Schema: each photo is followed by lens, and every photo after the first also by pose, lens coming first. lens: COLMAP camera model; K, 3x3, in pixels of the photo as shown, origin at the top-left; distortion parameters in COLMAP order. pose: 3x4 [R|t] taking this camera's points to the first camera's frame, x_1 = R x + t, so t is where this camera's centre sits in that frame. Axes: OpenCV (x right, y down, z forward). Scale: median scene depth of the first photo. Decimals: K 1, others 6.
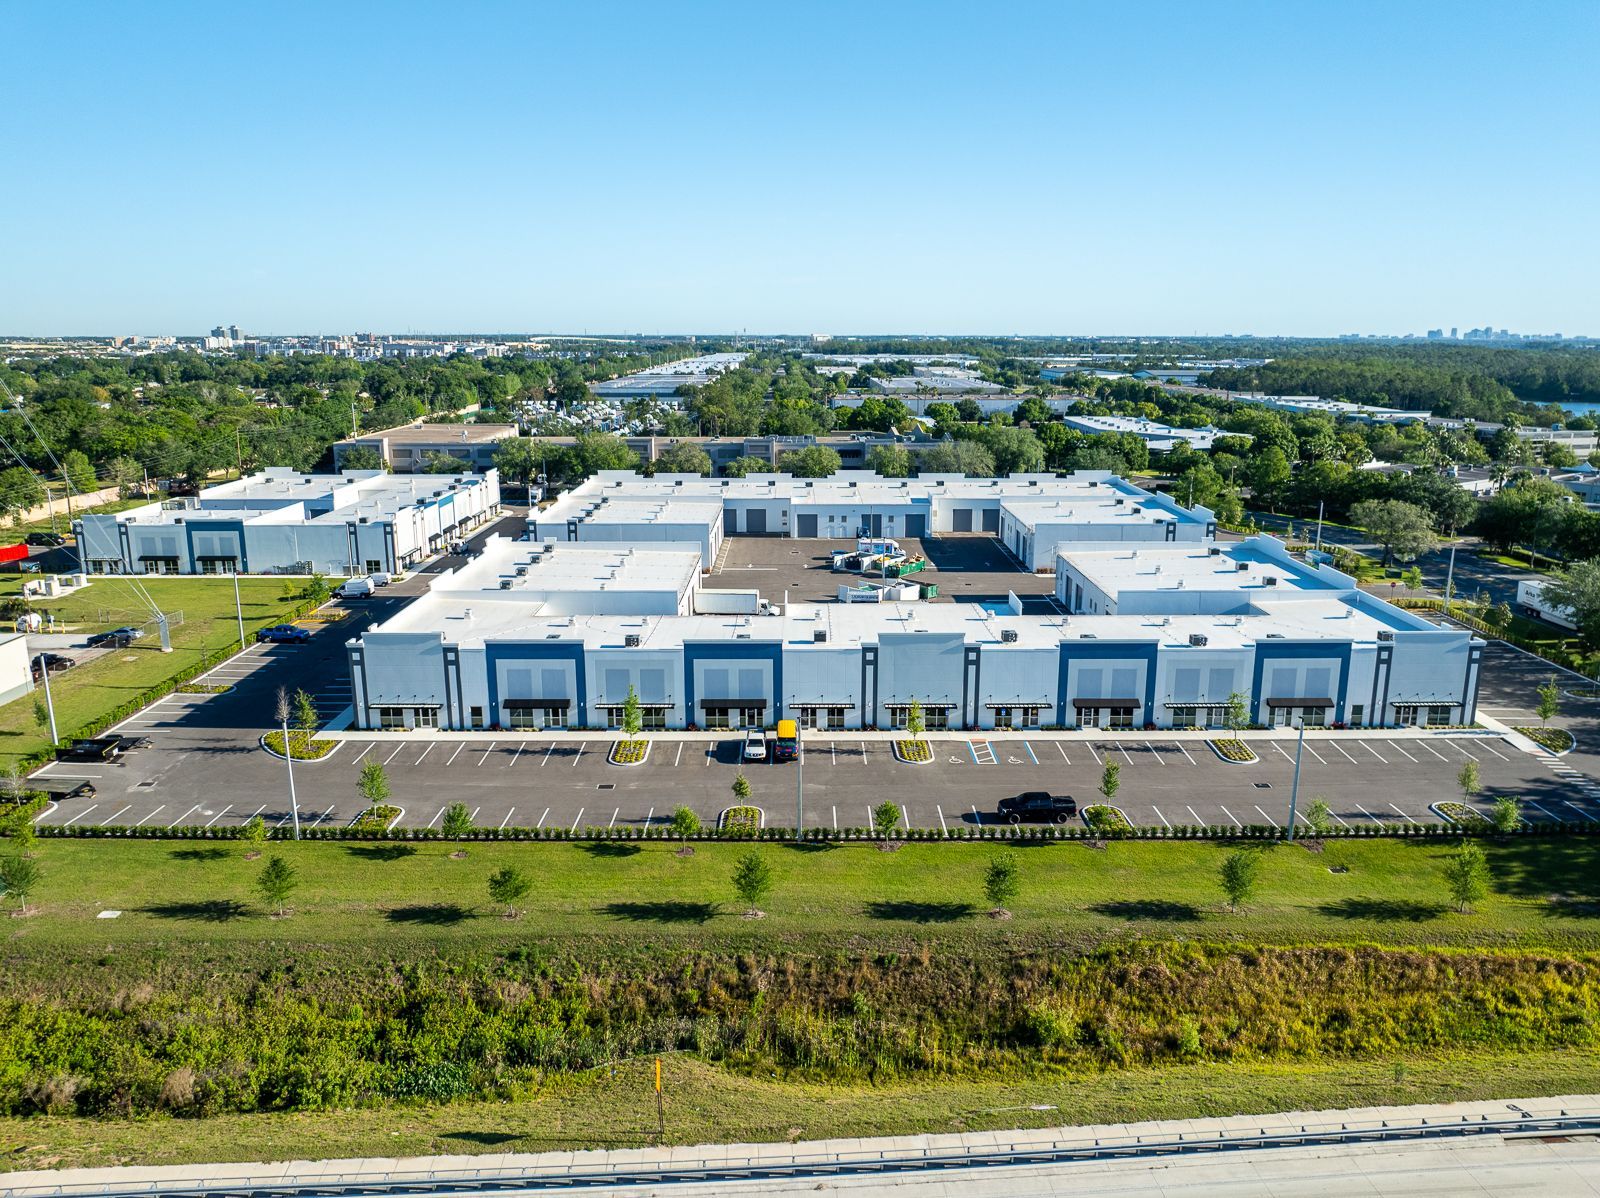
lens RADIAL K [[1126.5, 0, 806.1], [0, 1126.5, 586.9], [0, 0, 1]] dist [-0.044312, 0.010671]
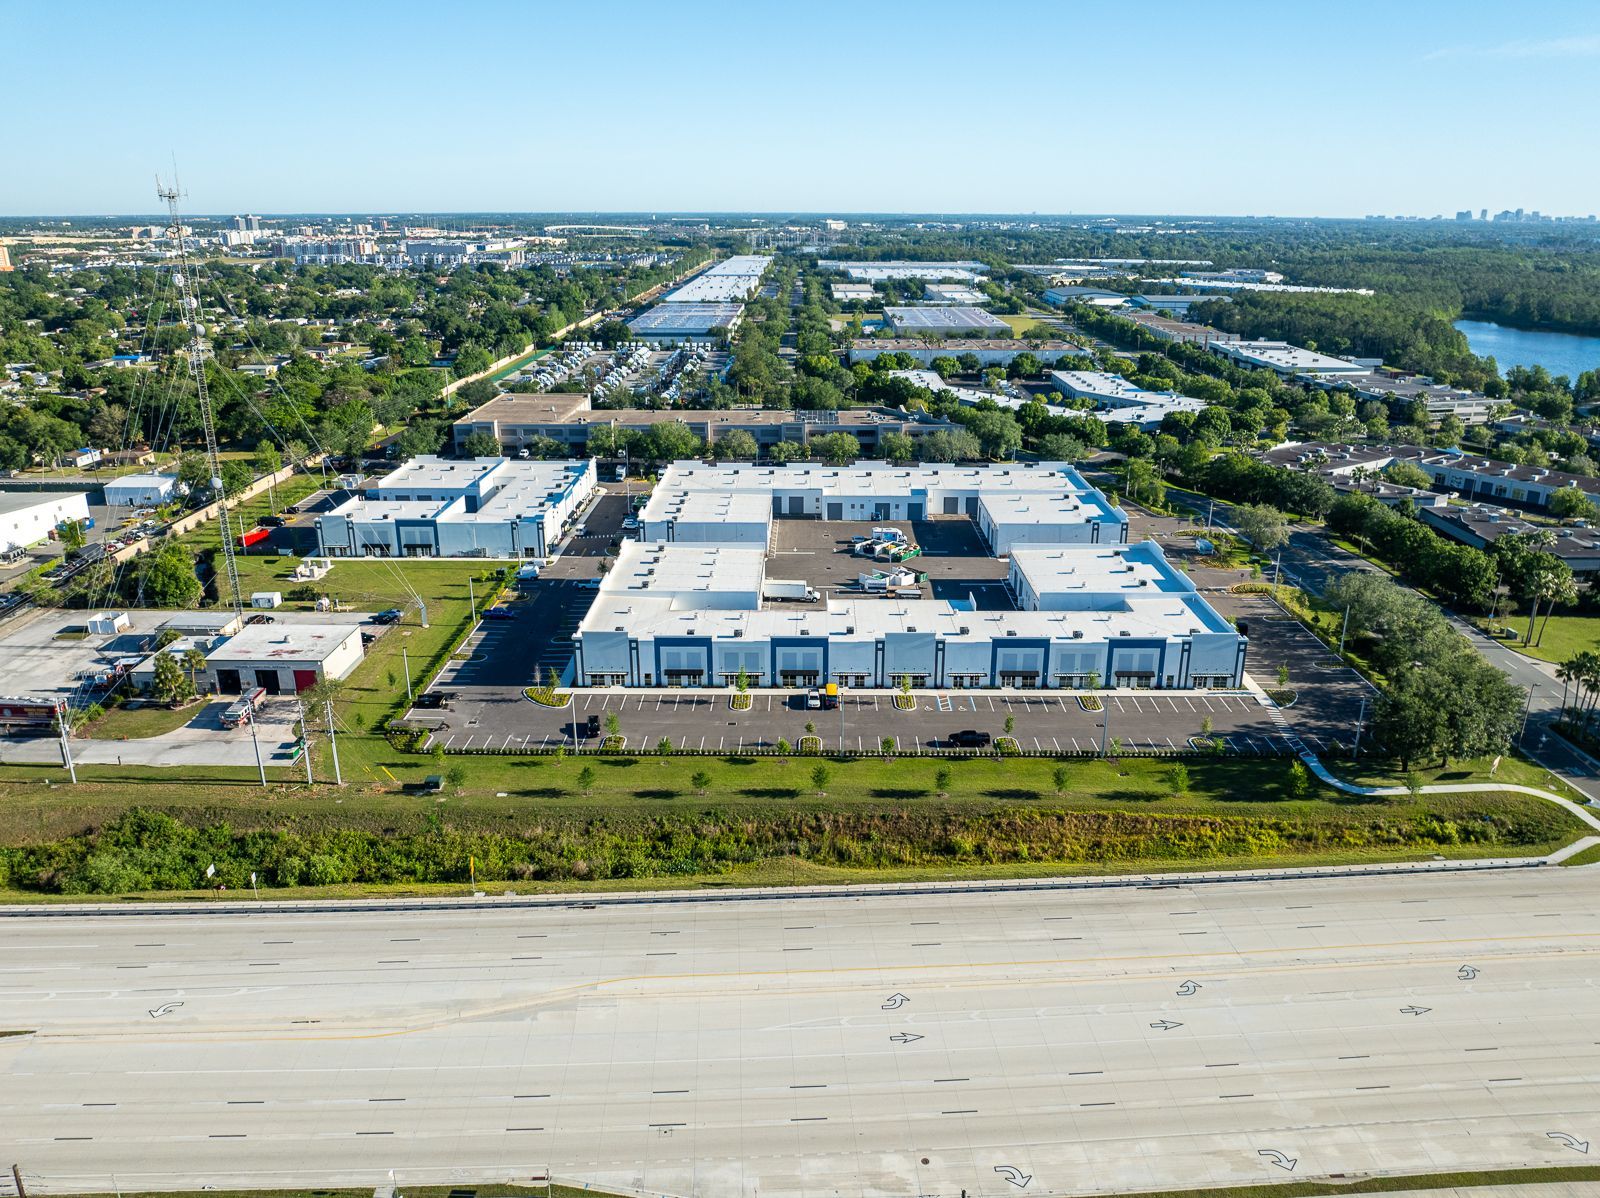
lens RADIAL K [[1126.5, 0, 803.9], [0, 1126.5, 586.7], [0, 0, 1]] dist [-0.044312, 0.010671]
pose [[0.999924, 0.004332, -0.011569, -0.038266], [-0.003118, 0.994681, 0.102955, -0.199083], [0.011953, -0.102911, 0.994619, -0.673012]]
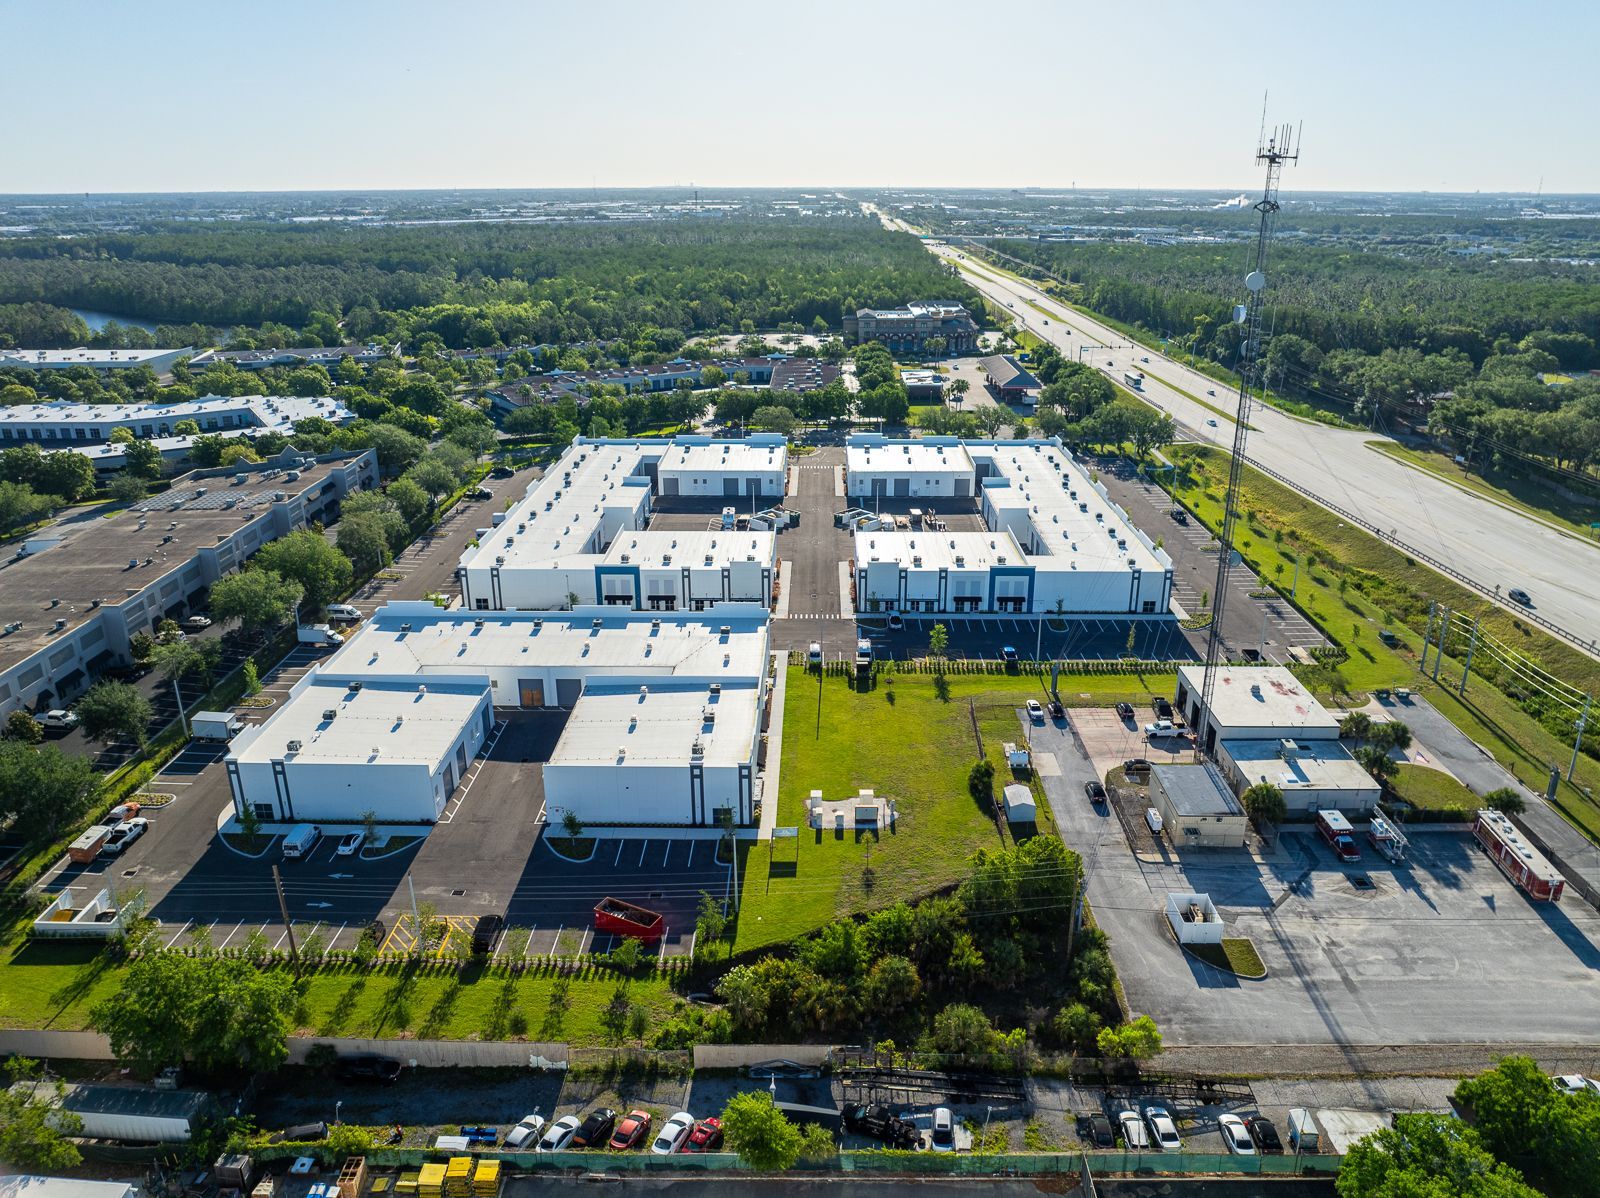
lens RADIAL K [[1126.5, 0, 805.1], [0, 1126.5, 589.5], [0, 0, 1]] dist [-0.044312, 0.010671]
pose [[0.019163, -0.343044, 0.939124, -2.174871], [0.220735, 0.917570, 0.330667, -0.669625], [-0.975145, 0.200961, 0.093305, 1.411128]]
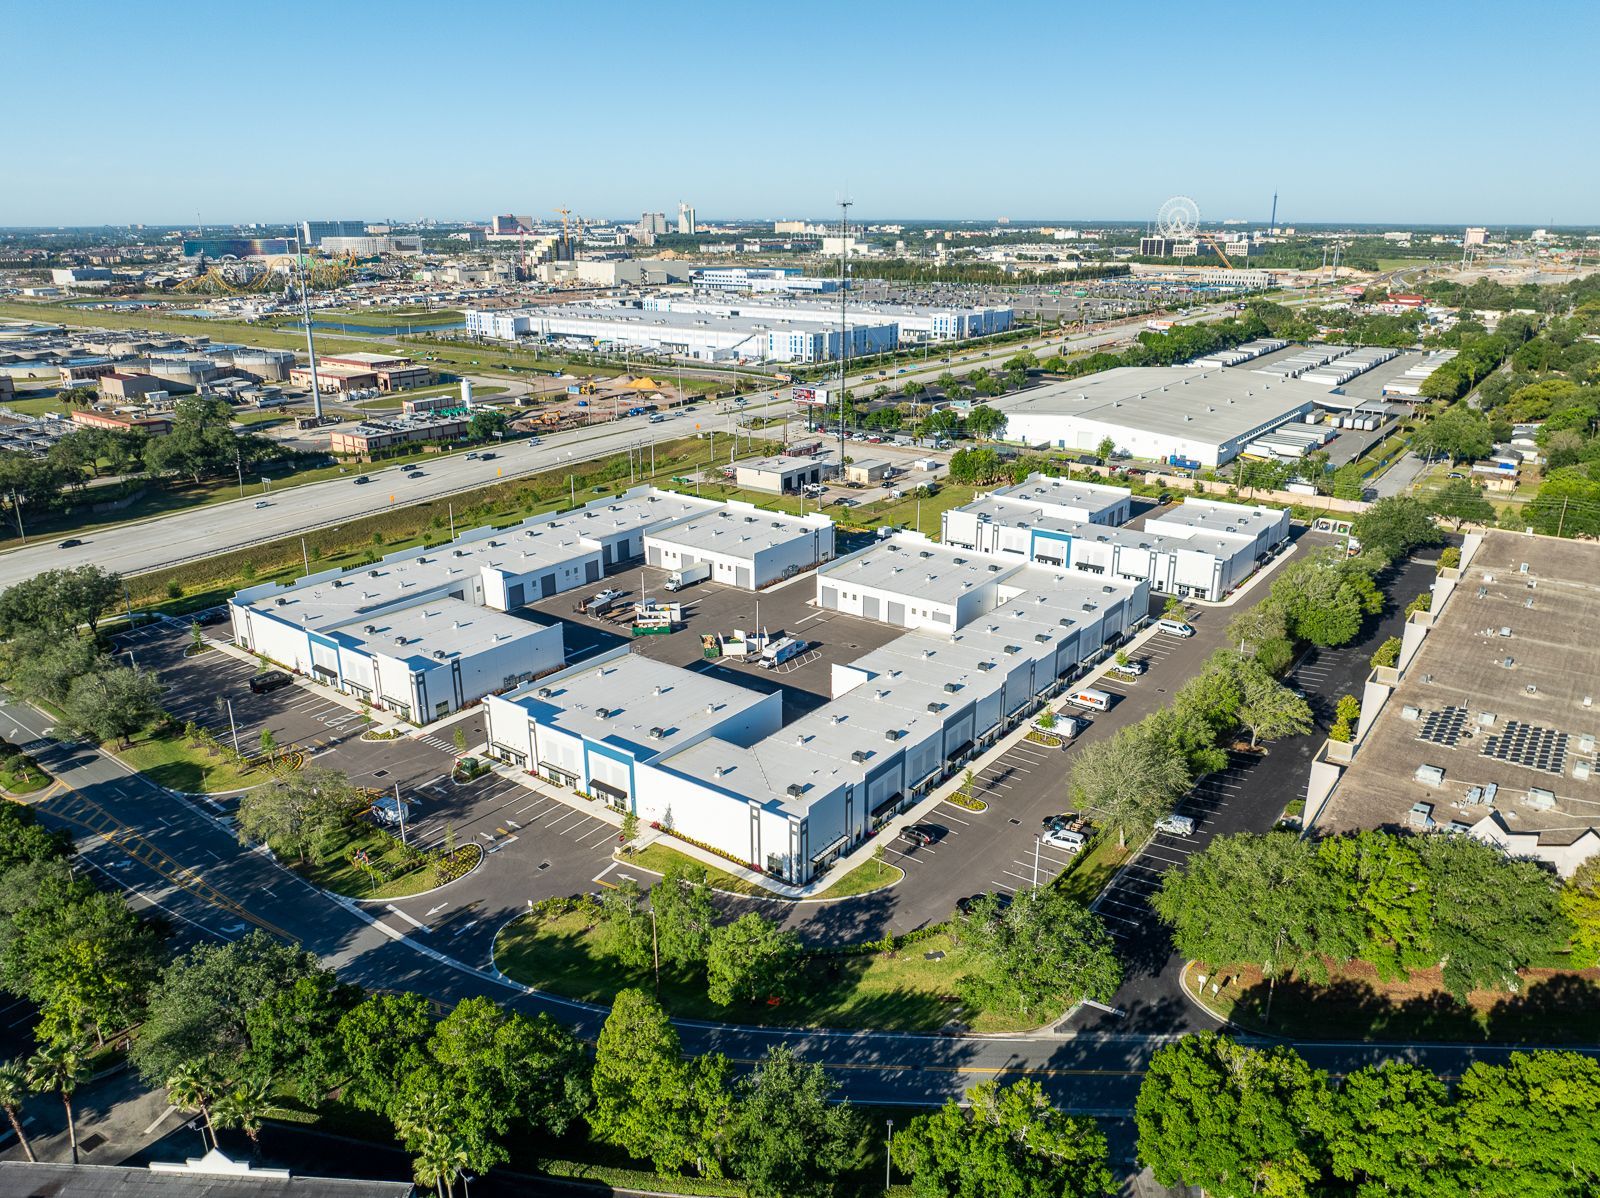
lens RADIAL K [[1126.5, 0, 806.1], [0, 1126.5, 587.1], [0, 0, 1]] dist [-0.044312, 0.010671]
pose [[-0.603387, 0.249162, -0.757524, 1.423770], [-0.174794, 0.885511, 0.430486, -0.935289], [0.778056, 0.392160, -0.490754, 2.637173]]
